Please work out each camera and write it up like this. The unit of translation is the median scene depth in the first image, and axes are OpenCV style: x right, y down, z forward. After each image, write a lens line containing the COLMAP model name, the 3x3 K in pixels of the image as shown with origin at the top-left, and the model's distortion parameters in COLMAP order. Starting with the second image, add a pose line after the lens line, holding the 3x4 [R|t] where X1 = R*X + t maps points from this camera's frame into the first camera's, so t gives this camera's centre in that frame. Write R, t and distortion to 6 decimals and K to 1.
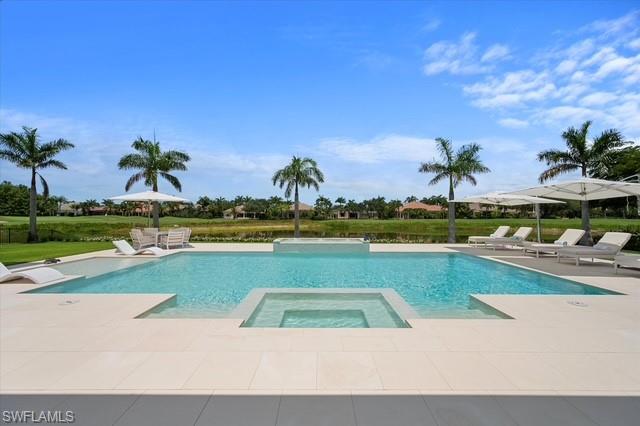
lens RADIAL K [[251.6, 0, 310.9], [0, 251.6, 211.9], [0, 0, 1]] dist [-0.000111, -0.000097]
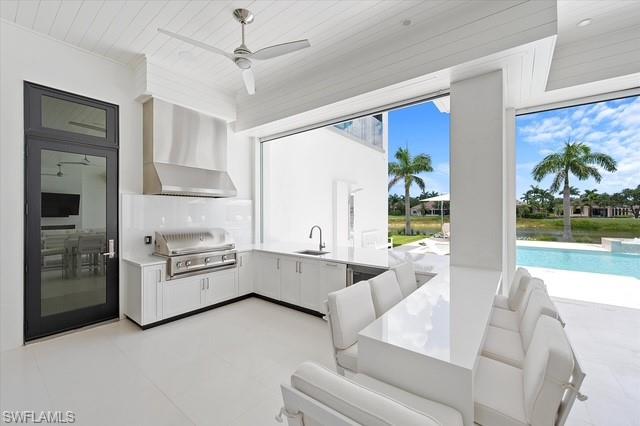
lens RADIAL K [[251.6, 0, 317.4], [0, 251.6, 213.7], [0, 0, 1]] dist [-0.000111, -0.000097]
pose [[0.802146, 0.001743, -0.597126, -0.044558], [0.010291, 0.999807, 0.016743, -0.000954], [0.597039, -0.019576, 0.801973, -0.038043]]
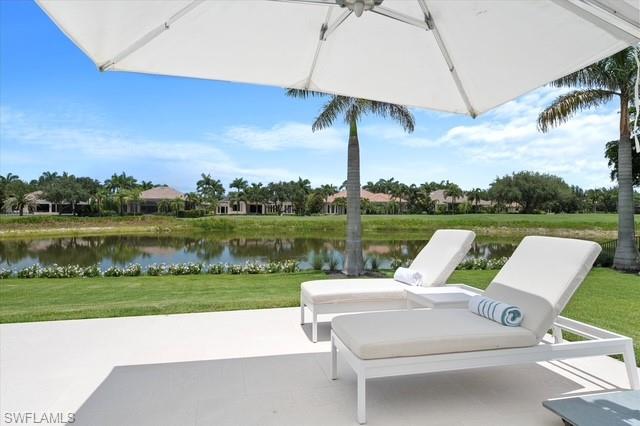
lens RADIAL K [[382.0, 0, 297.4], [0, 382.0, 210.5], [0, 0, 1]] dist [-0.018821, 0.001024]
pose [[0.977213, 0.001446, 0.212255, 0.082552], [-0.004710, 0.999878, 0.014877, 0.004145], [-0.212207, -0.015537, 0.977101, 0.102513]]
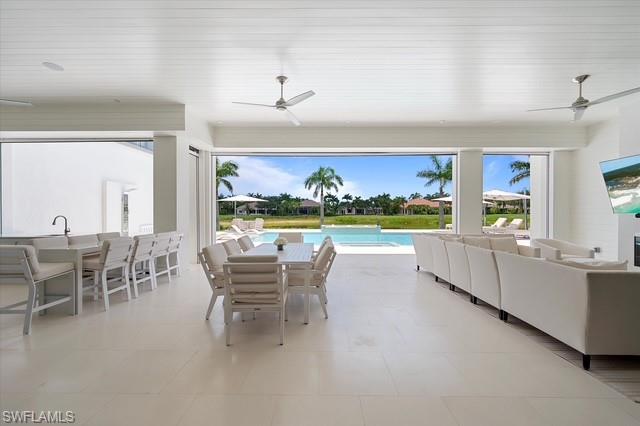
lens RADIAL K [[251.6, 0, 315.3], [0, 251.6, 212.9], [0, 0, 1]] dist [-0.000111, -0.000097]
pose [[0.999994, -0.002735, -0.002211, -0.017122], [0.002774, 0.999837, 0.017859, 0.000008], [0.002162, -0.017865, 0.999838, -0.057668]]
